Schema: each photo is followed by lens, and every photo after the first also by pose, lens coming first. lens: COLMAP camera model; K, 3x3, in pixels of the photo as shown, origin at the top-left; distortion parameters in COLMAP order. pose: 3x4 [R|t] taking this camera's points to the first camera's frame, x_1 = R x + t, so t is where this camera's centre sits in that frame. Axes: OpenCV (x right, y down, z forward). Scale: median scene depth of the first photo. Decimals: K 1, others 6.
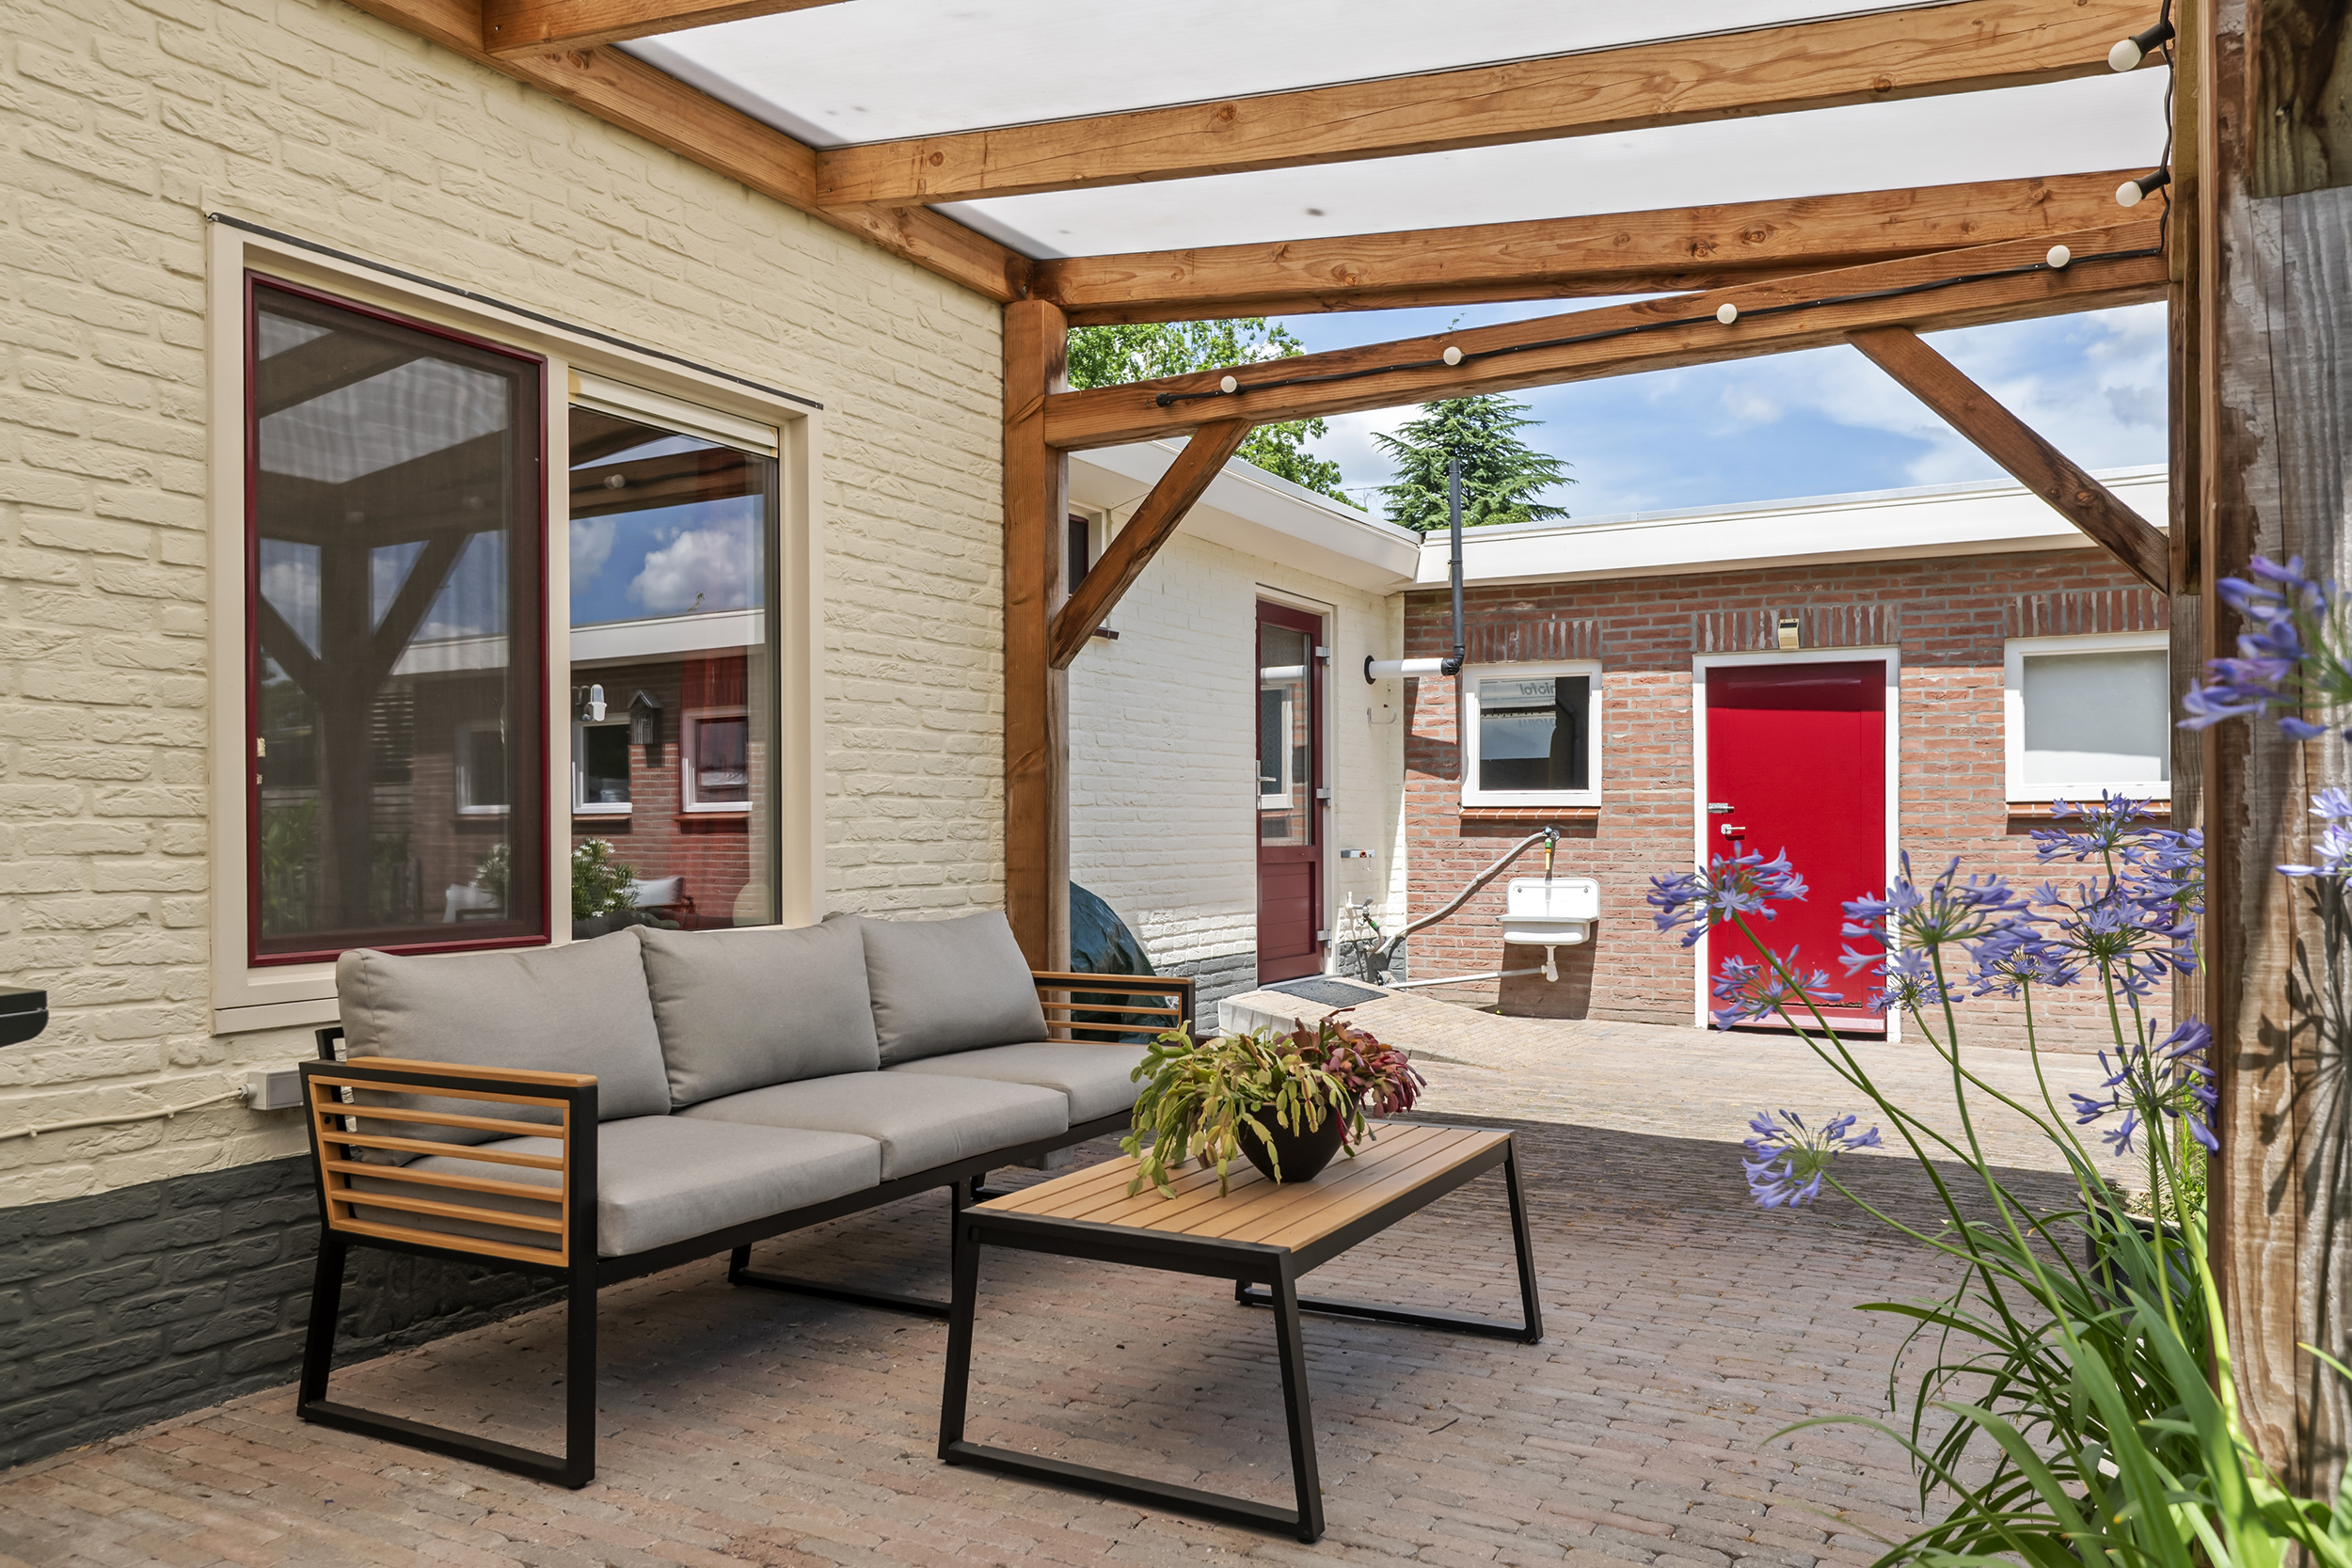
lens RADIAL K [[1674.6, 0, 1177.7], [0, 1674.6, 823.2], [0, 0, 1]] dist [0.002405, -0.001775]
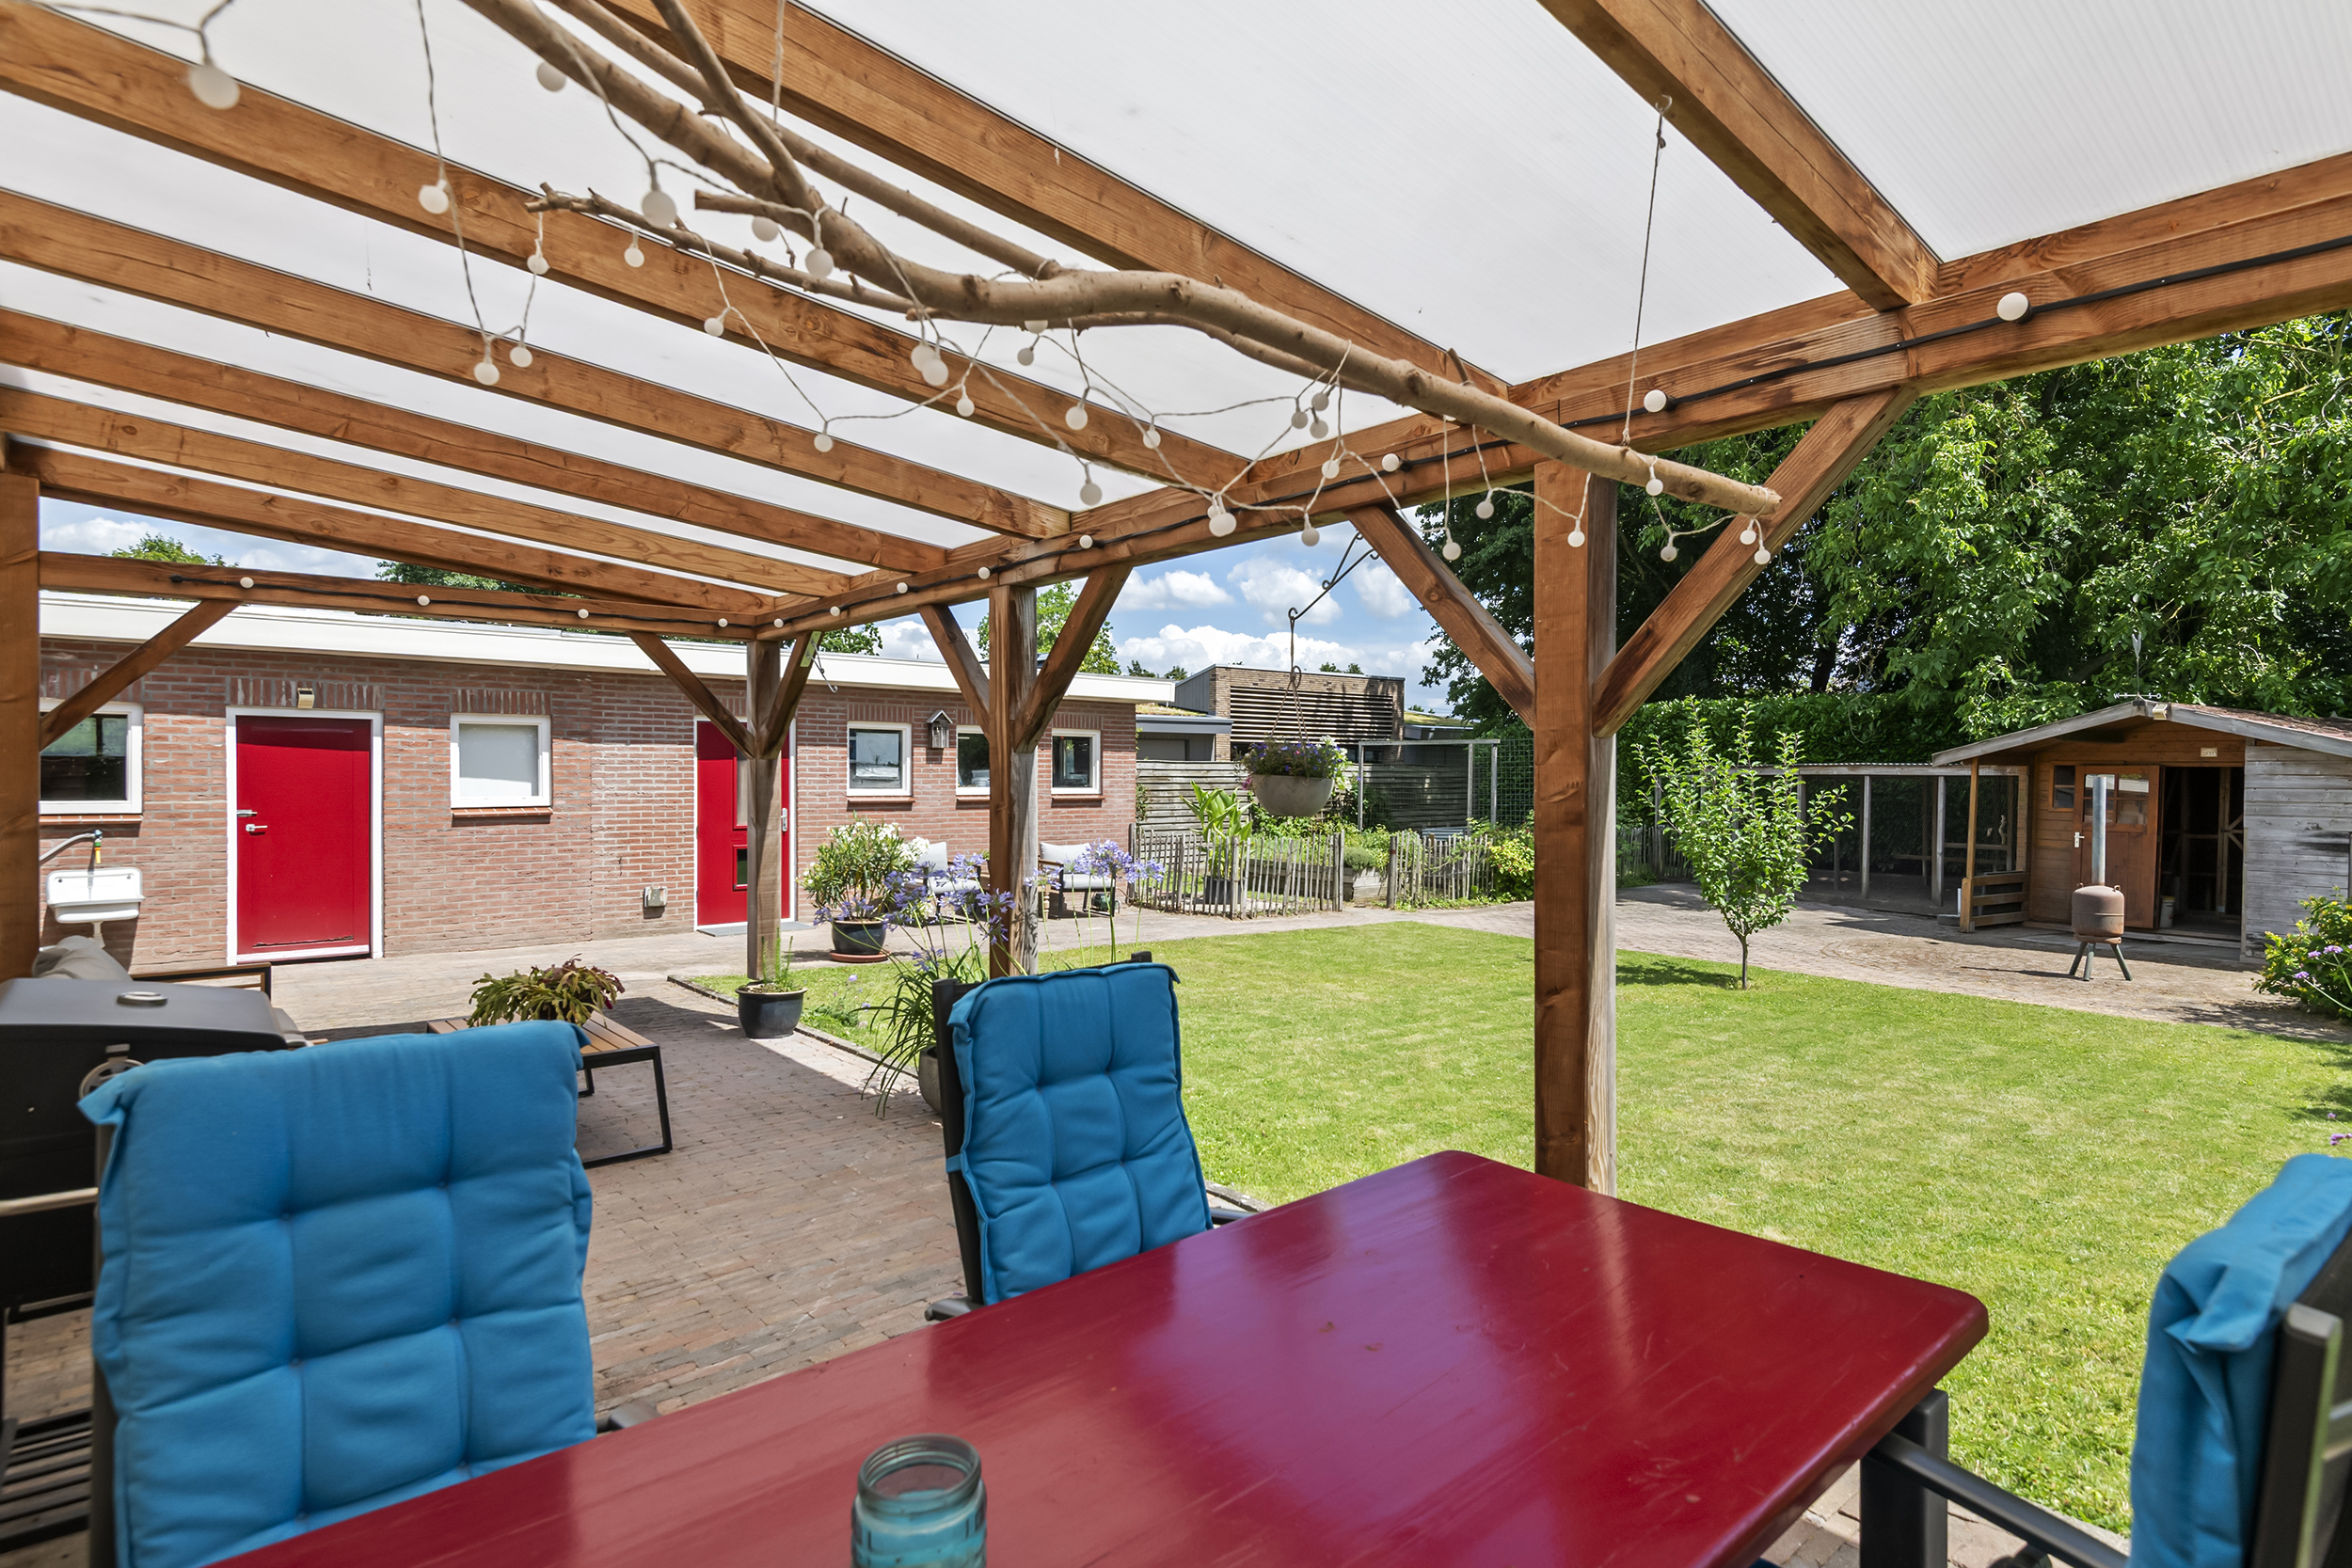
lens RADIAL K [[1158.7, 0, 1176.0], [0, 1158.7, 784.0], [0, 0, 1]] dist [-0.002208, -0.000435]
pose [[0.339578, 0.001627, 0.940576, -0.345037], [-0.005547, 0.999985, 0.000272, -0.039410], [-0.940561, -0.005310, 0.339582, -0.093010]]
